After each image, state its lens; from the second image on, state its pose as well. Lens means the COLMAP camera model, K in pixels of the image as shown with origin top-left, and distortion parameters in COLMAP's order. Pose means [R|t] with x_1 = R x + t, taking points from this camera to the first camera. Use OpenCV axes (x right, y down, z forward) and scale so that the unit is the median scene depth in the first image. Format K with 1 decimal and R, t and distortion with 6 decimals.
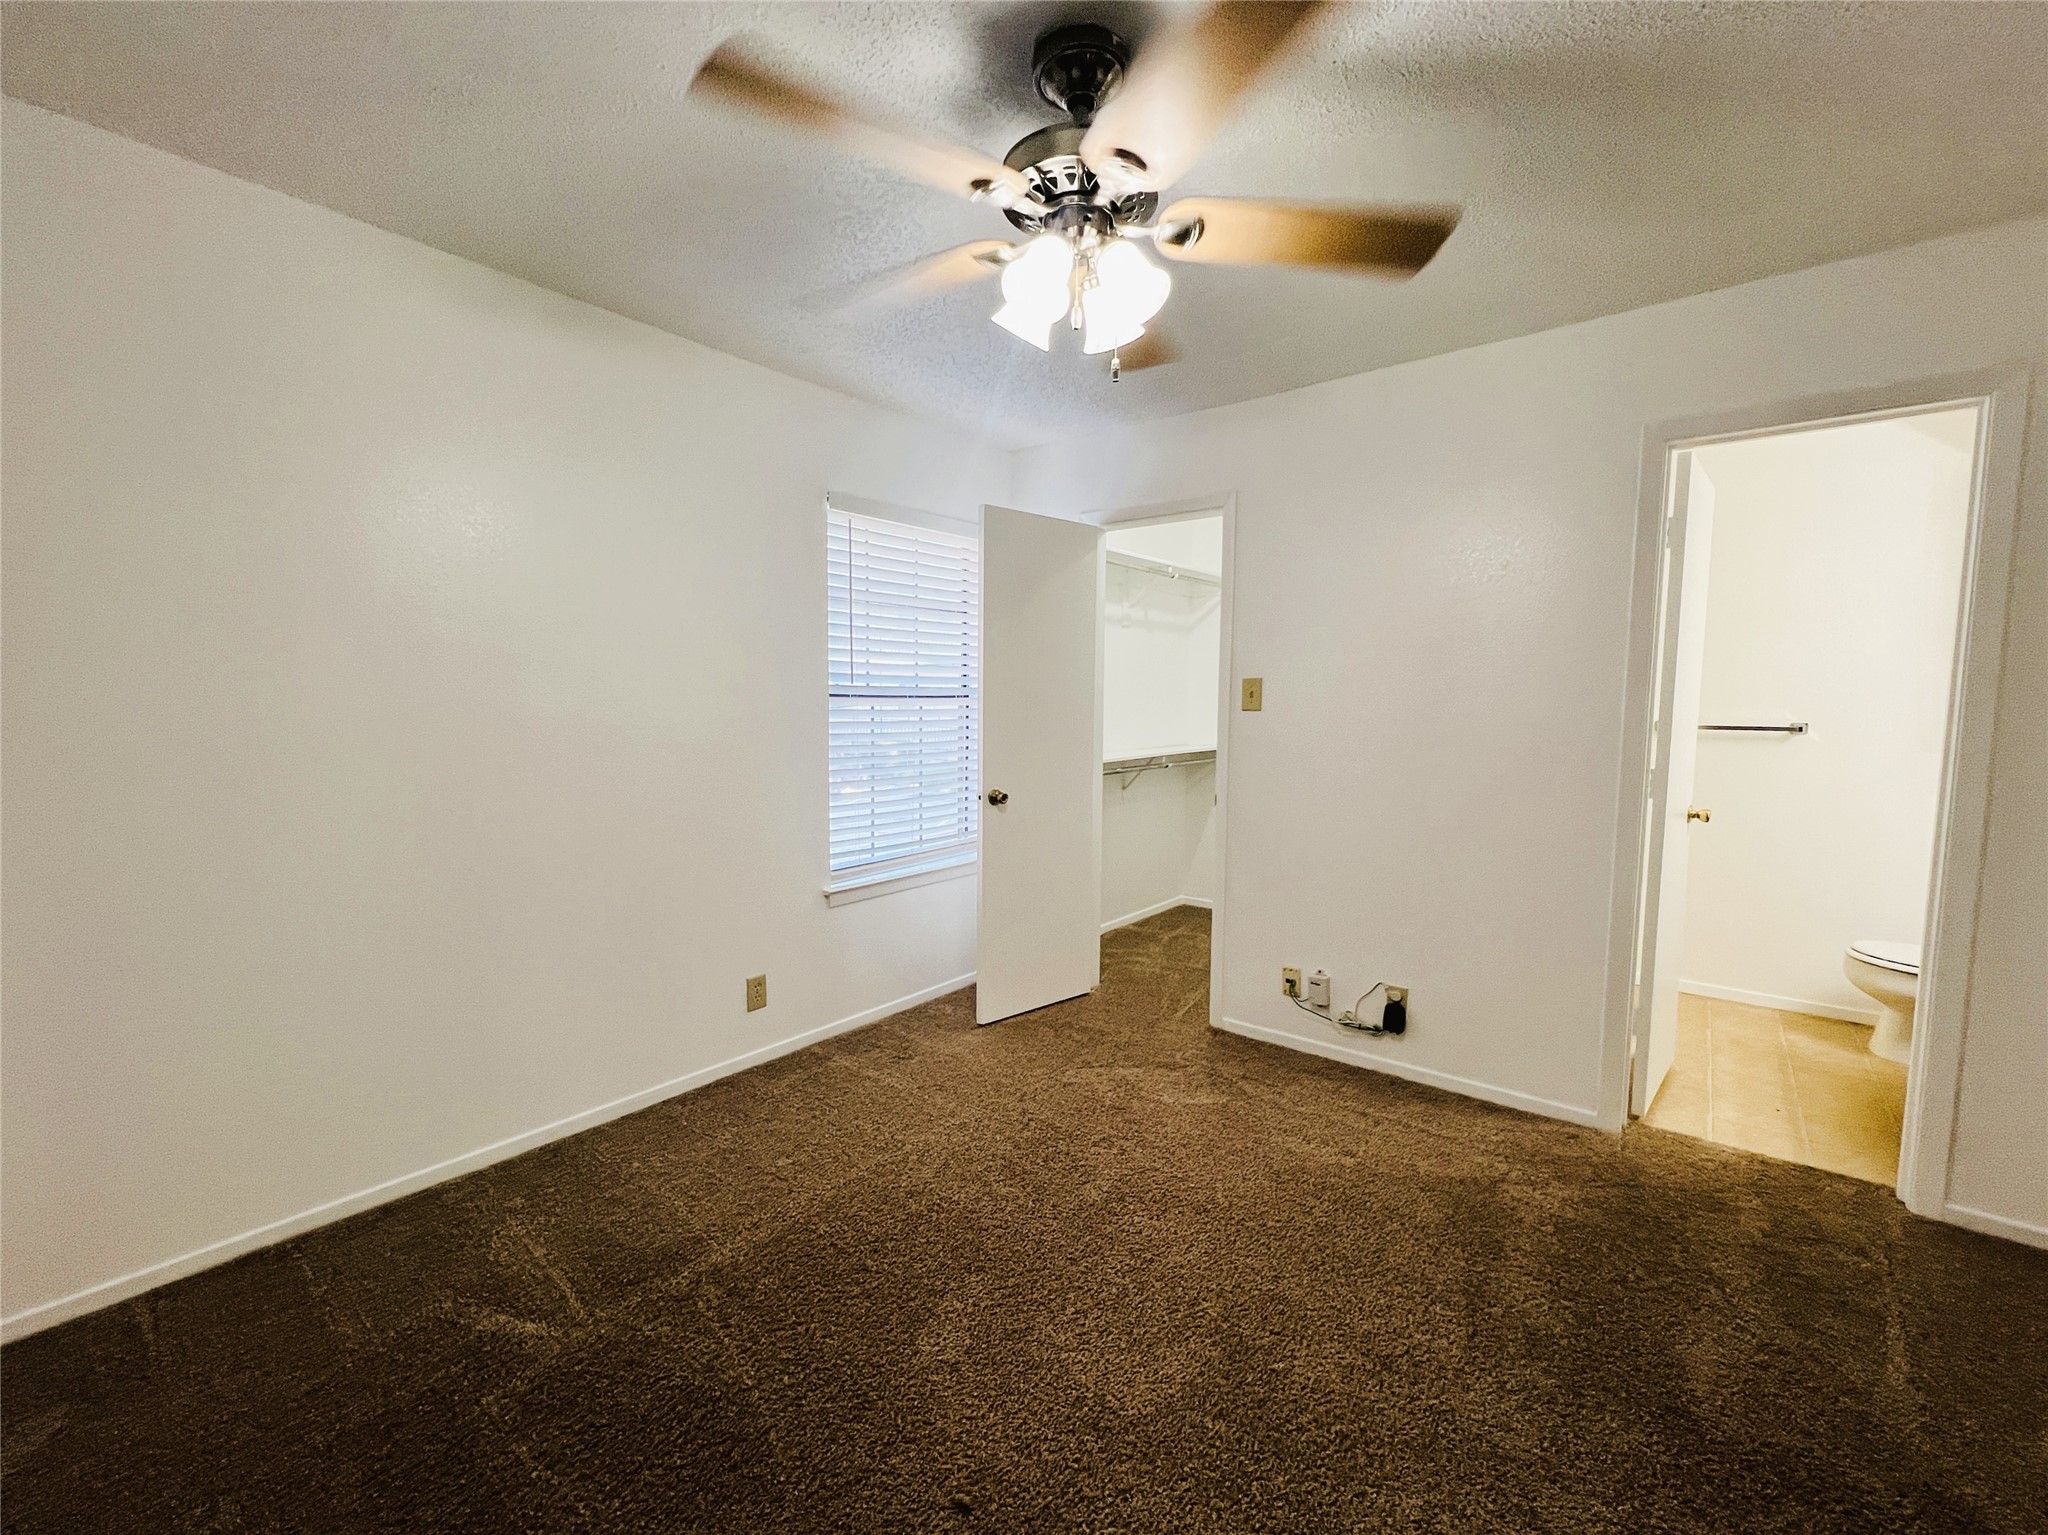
lens RADIAL K [[853.5, 0, 1033.3], [0, 853.5, 767.8], [0, 0, 1]] dist [-0.000631, 0.000315]
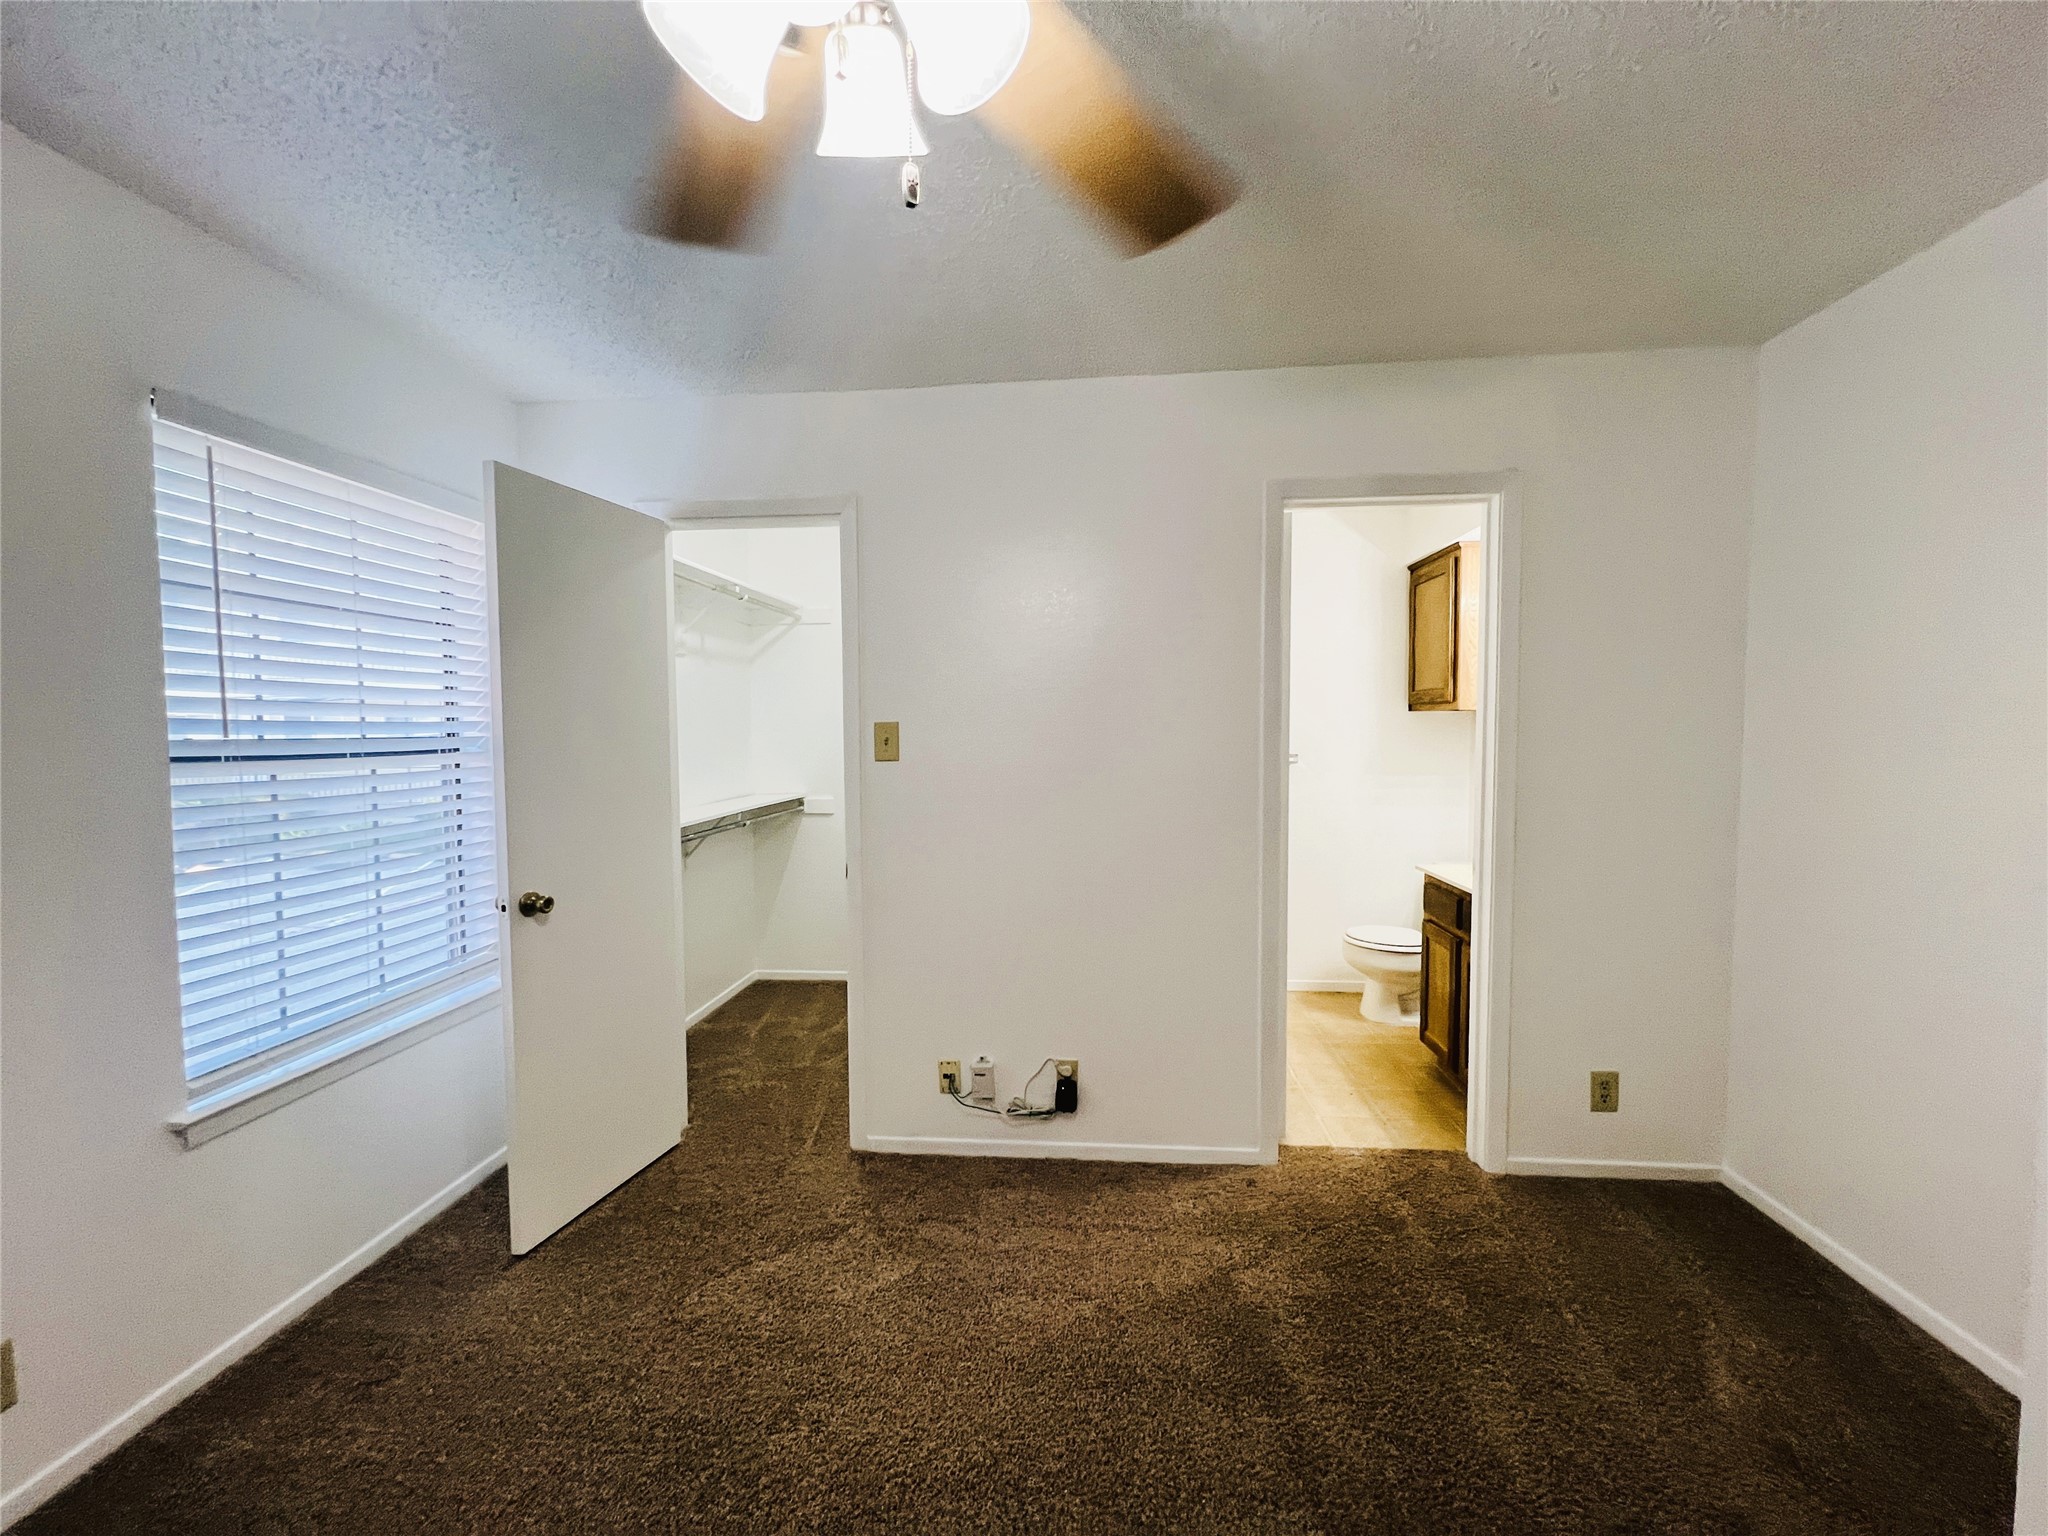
lens RADIAL K [[816.6, 0, 1030.0], [0, 816.6, 769.0], [0, 0, 1]] dist [-0.000755, 0.000201]
pose [[0.832778, -0.039937, 0.552165, -0.070904], [0.058432, 0.998164, -0.015933, -0.039532], [-0.550515, 0.045533, 0.833583, 0.267181]]
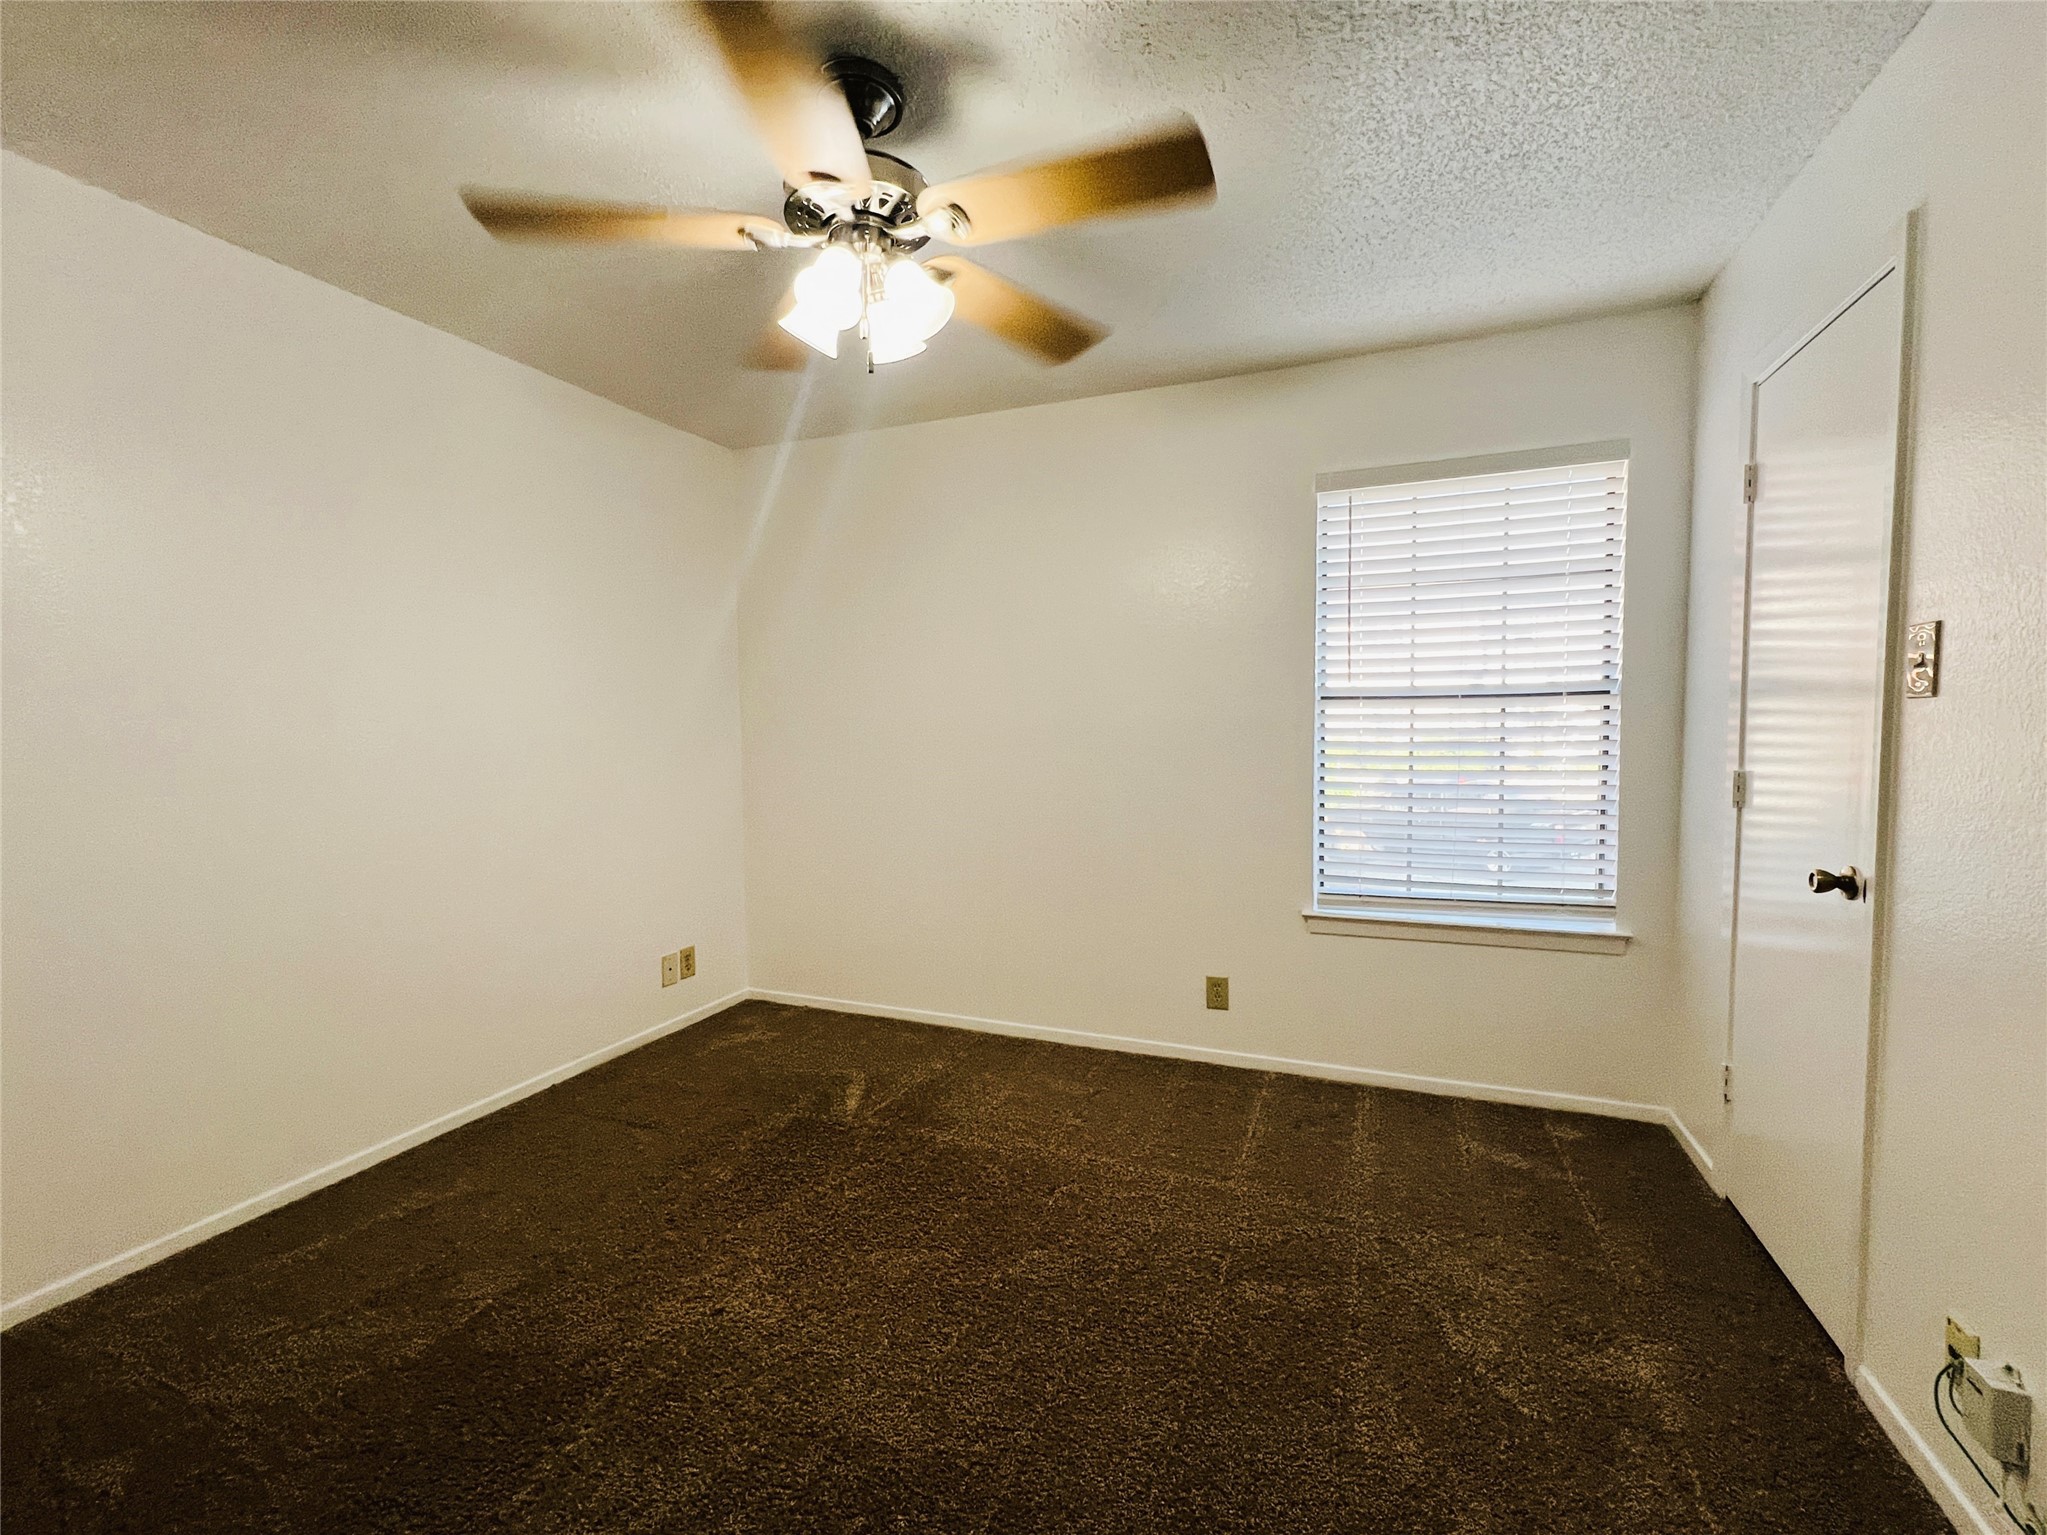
lens RADIAL K [[875.2, 0, 1023.5], [0, 875.2, 767.5], [0, 0, 1]] dist [-0.001342, -0.000116]
pose [[0.281623, 0.037799, -0.958780, 0.577547], [-0.060706, 0.997924, 0.021511, -0.013211], [0.957603, 0.052146, 0.283333, 0.448518]]
